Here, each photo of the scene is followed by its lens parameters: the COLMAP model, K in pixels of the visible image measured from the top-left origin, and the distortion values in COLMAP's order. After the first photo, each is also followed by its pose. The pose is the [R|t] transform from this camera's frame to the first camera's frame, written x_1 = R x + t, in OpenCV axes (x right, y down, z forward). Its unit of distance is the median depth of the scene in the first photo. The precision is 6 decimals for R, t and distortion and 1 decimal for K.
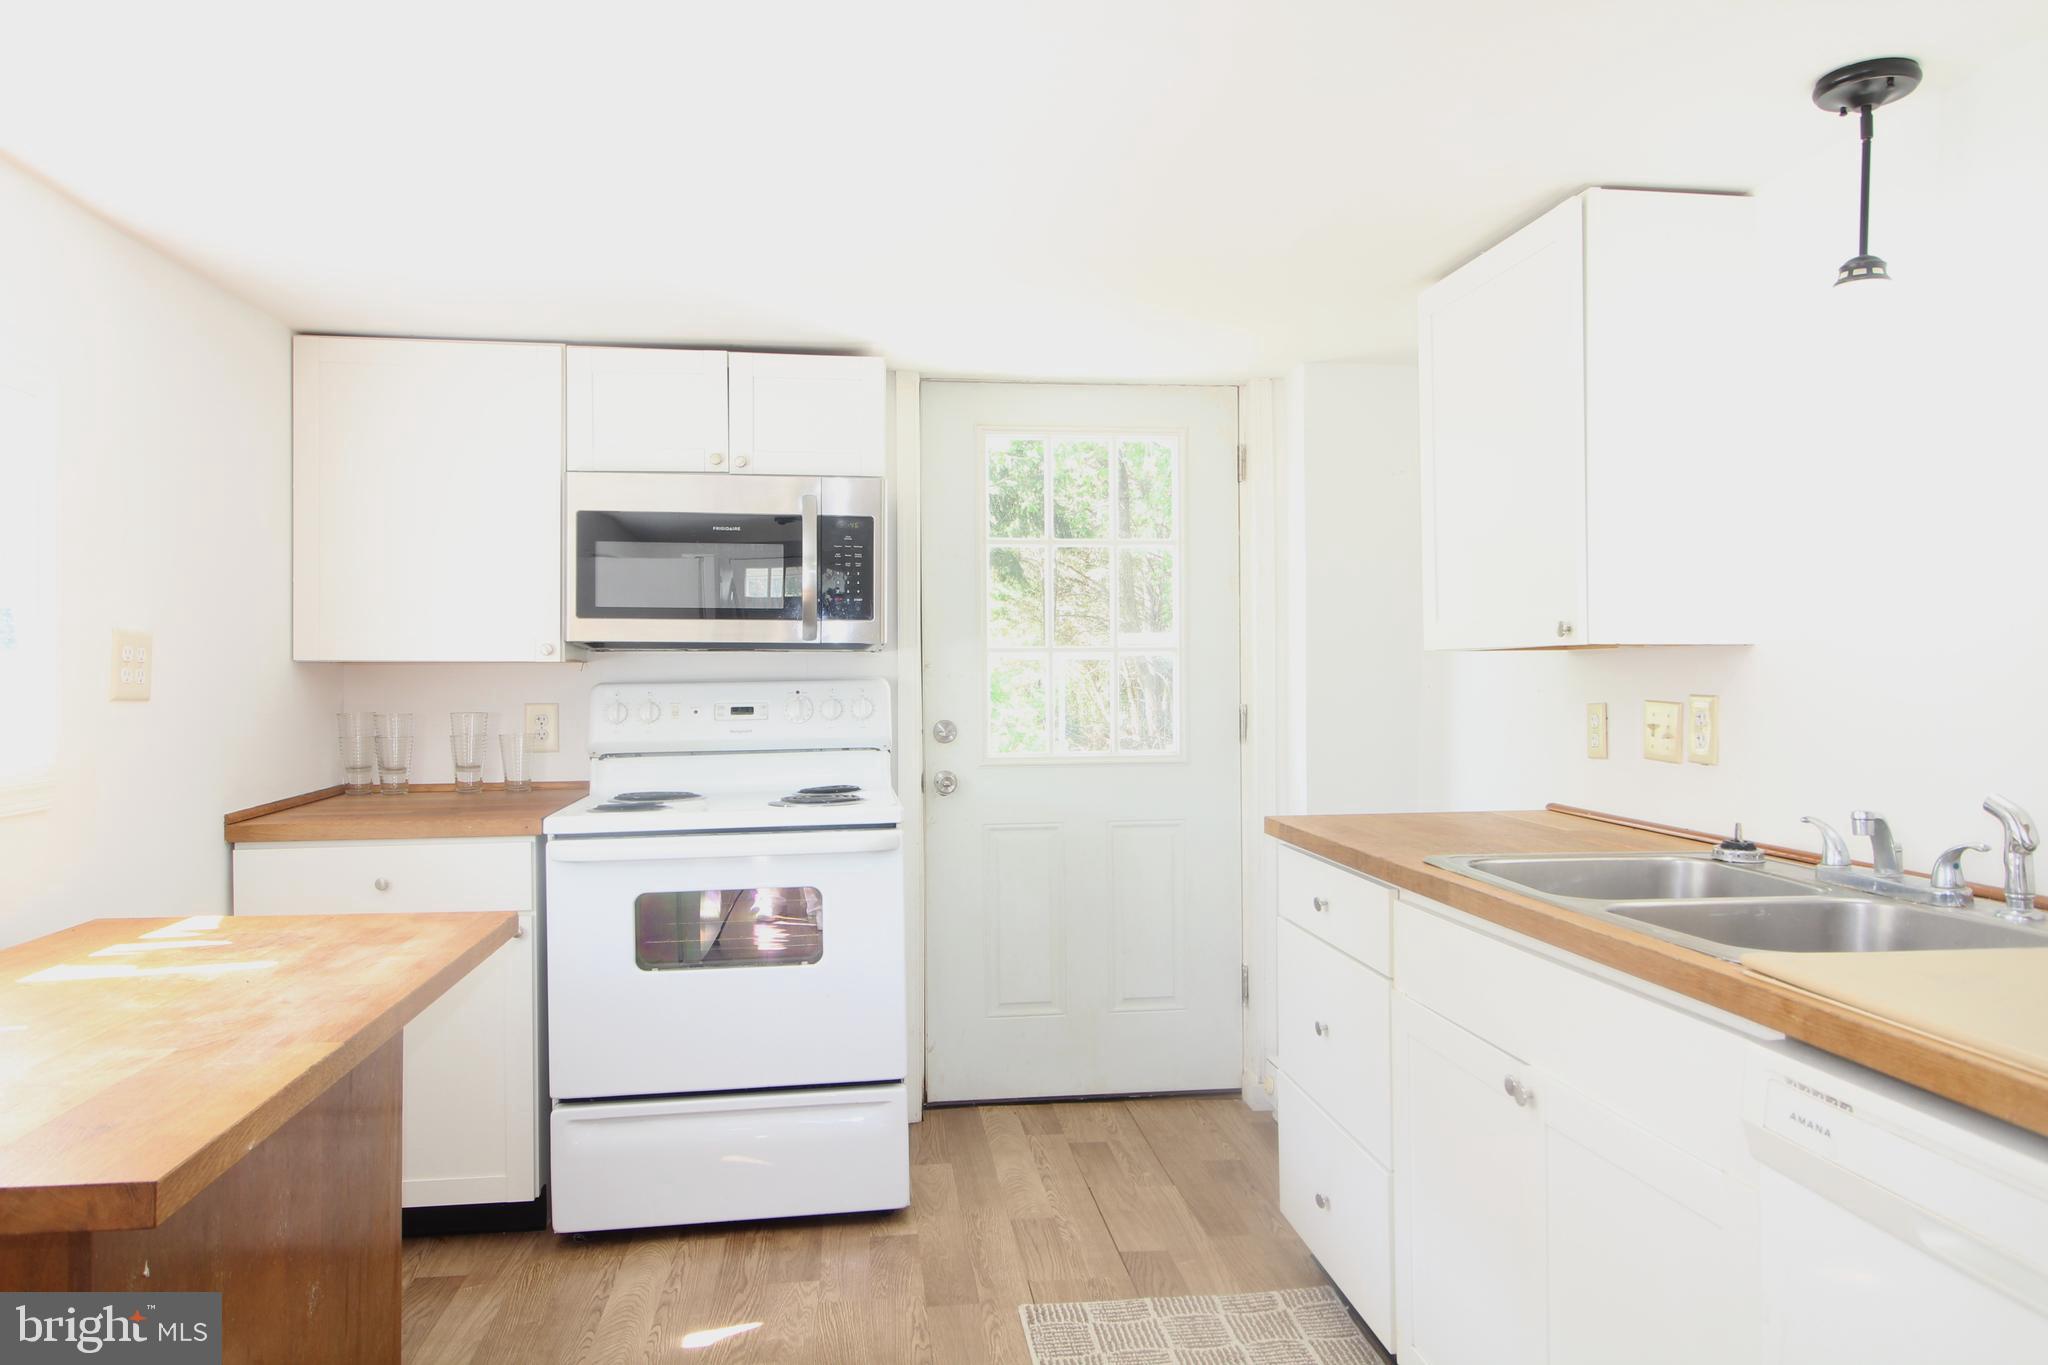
lens RADIAL K [[1363.6, 0, 1024.9], [0, 1363.6, 675.9], [0, 0, 1]] dist [0.007520, 0.000657]
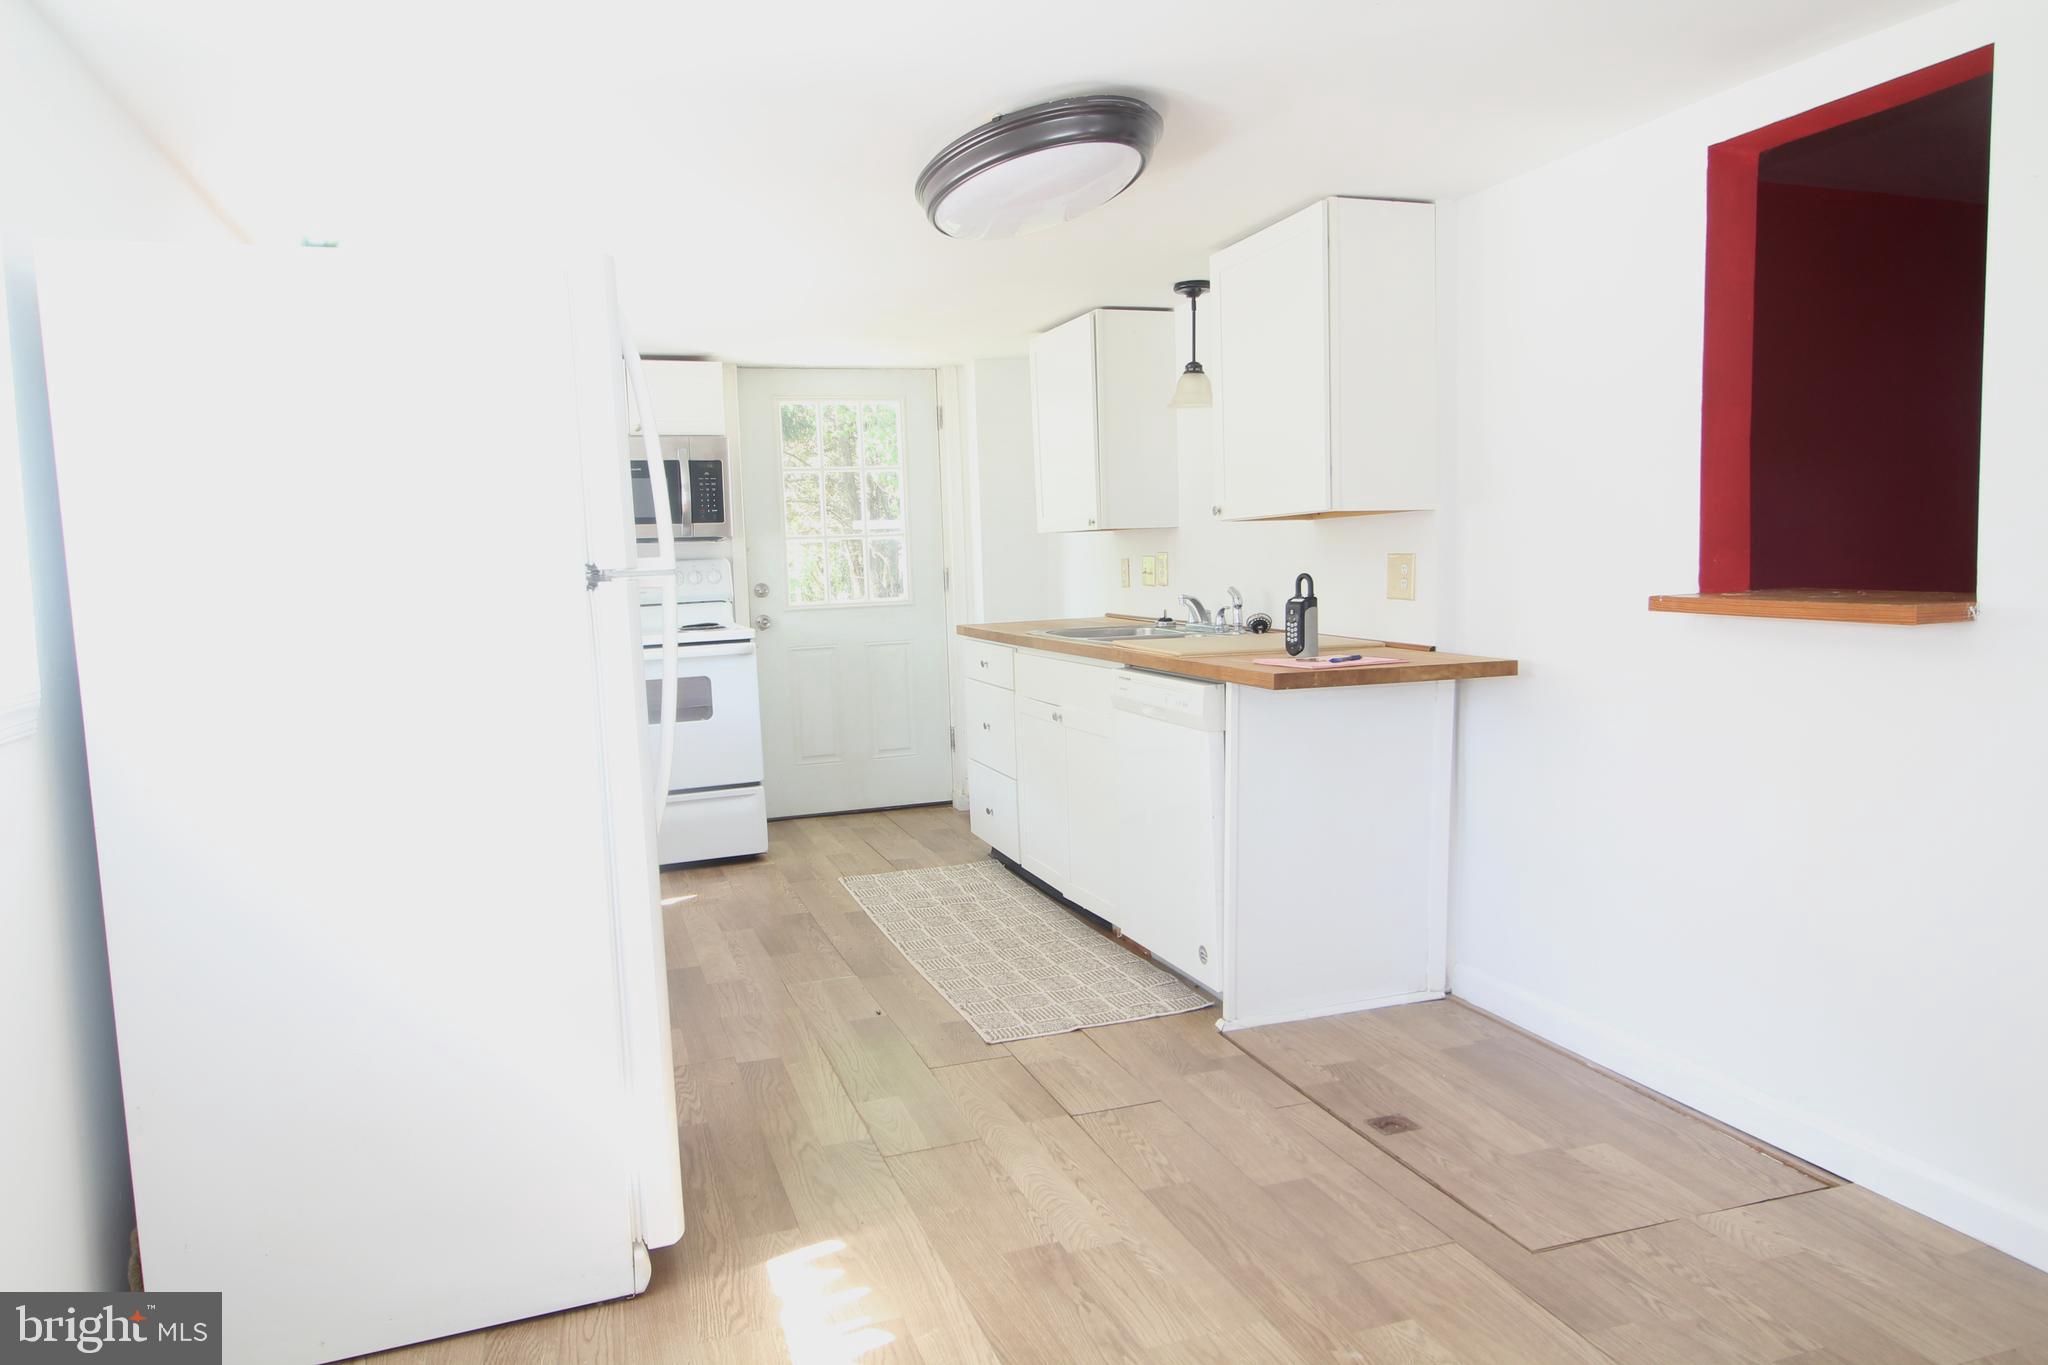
lens RADIAL K [[1363.6, 0, 1024.9], [0, 1363.6, 675.9], [0, 0, 1]] dist [0.007520, 0.000657]
pose [[0.978192, -0.046935, 0.202328, -0.097874], [0.029075, 0.995485, 0.090362, 0.006041], [-0.205656, -0.082509, 0.975140, -0.729273]]
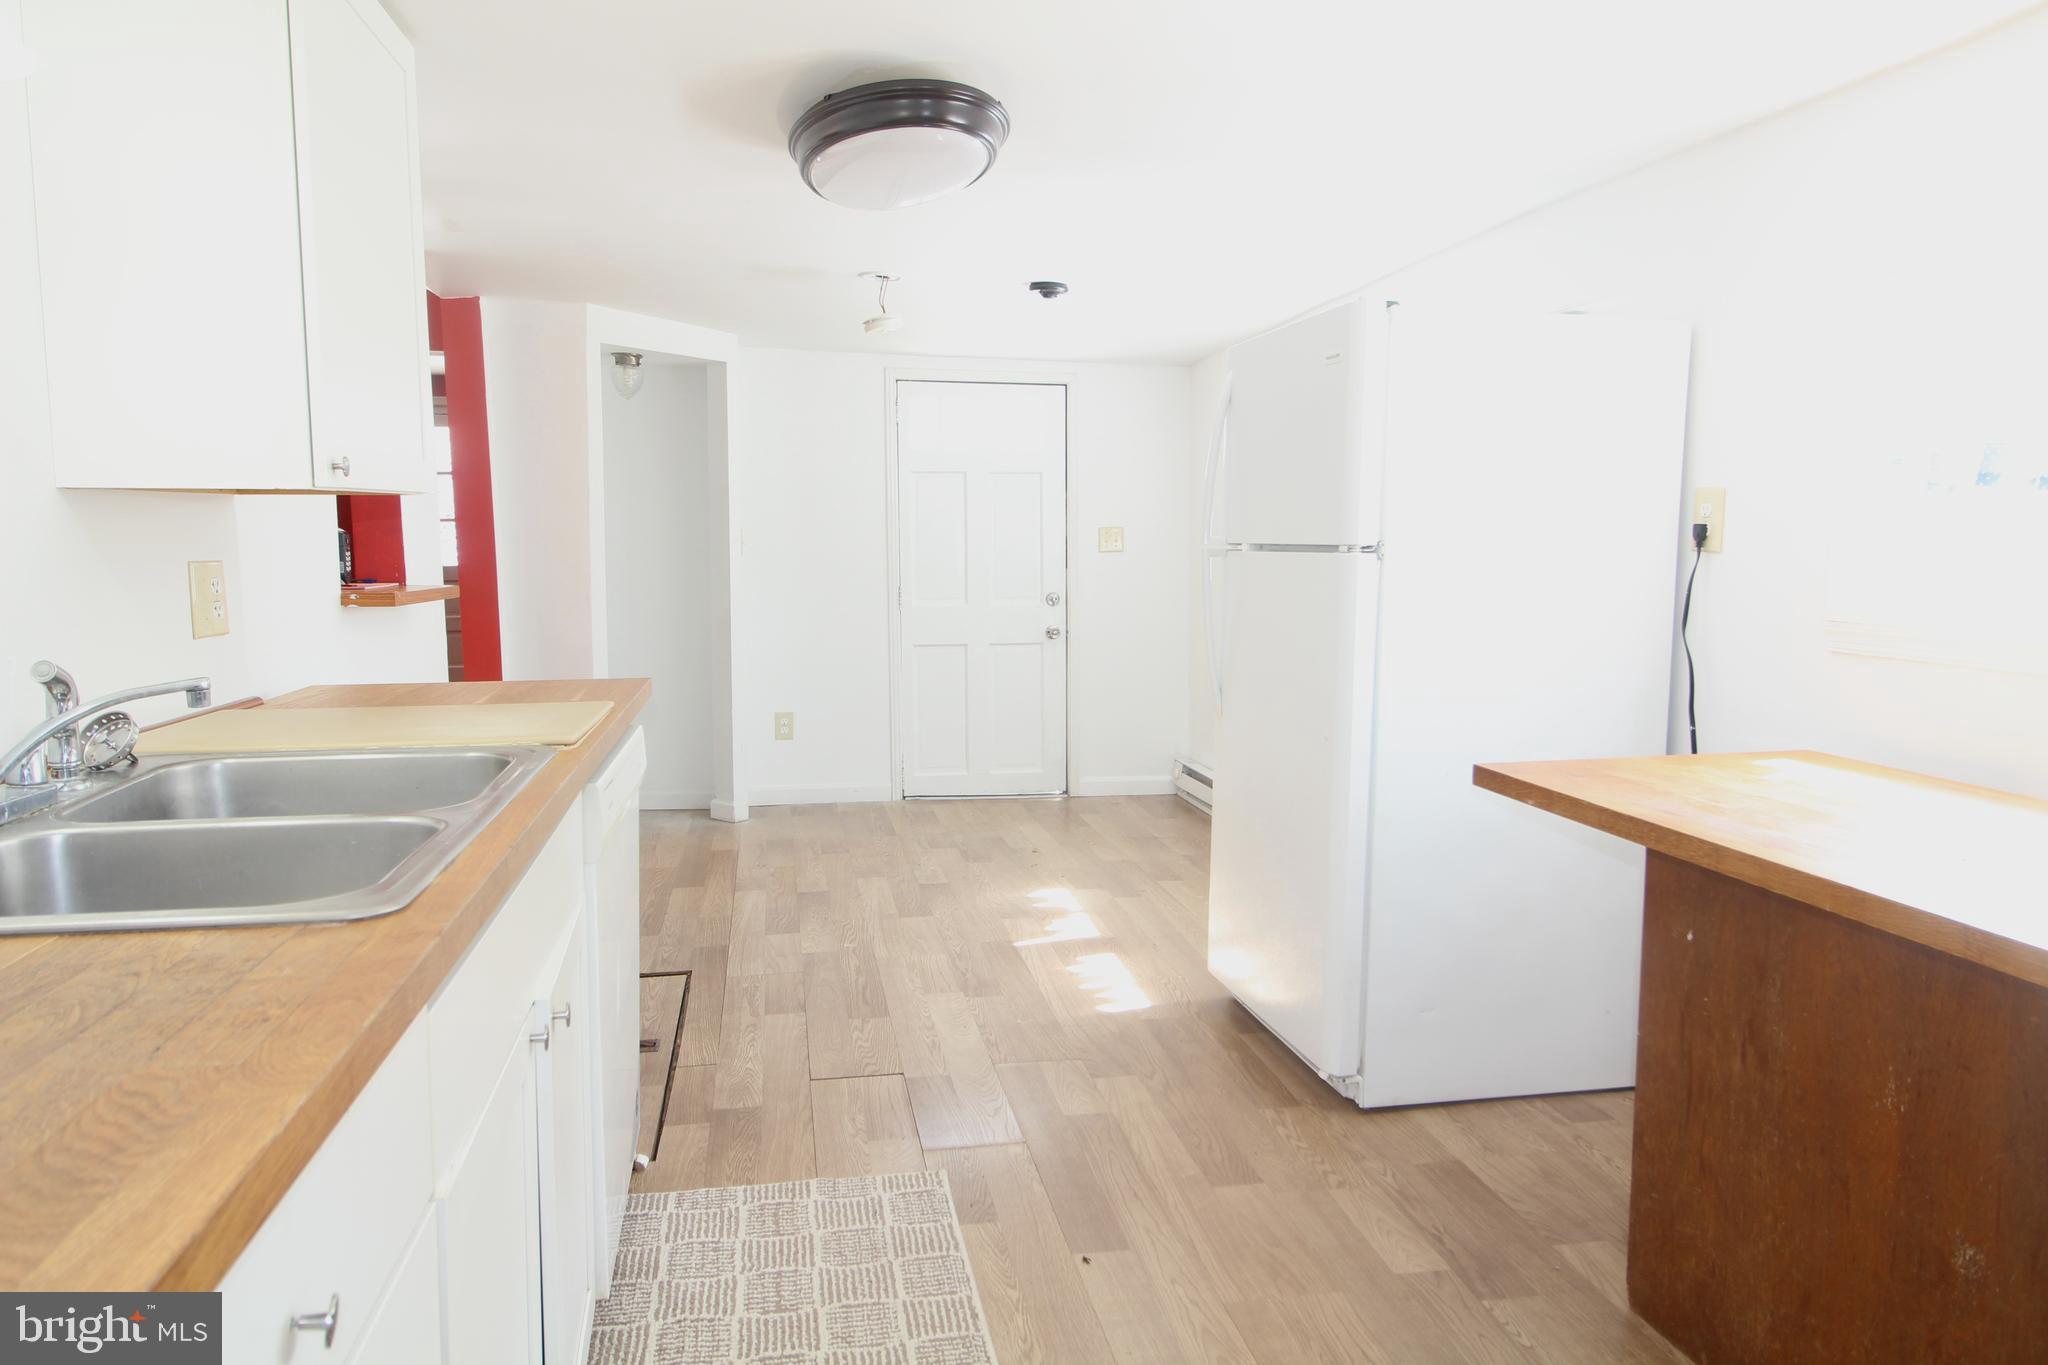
lens RADIAL K [[1363.6, 0, 1024.9], [0, 1363.6, 675.9], [0, 0, 1]] dist [0.007520, 0.000657]
pose [[-0.998255, 0.003471, -0.058940, 0.066513], [-0.002709, 0.994527, 0.104450, 0.000998], [0.058980, 0.104427, -0.992782, 0.990683]]
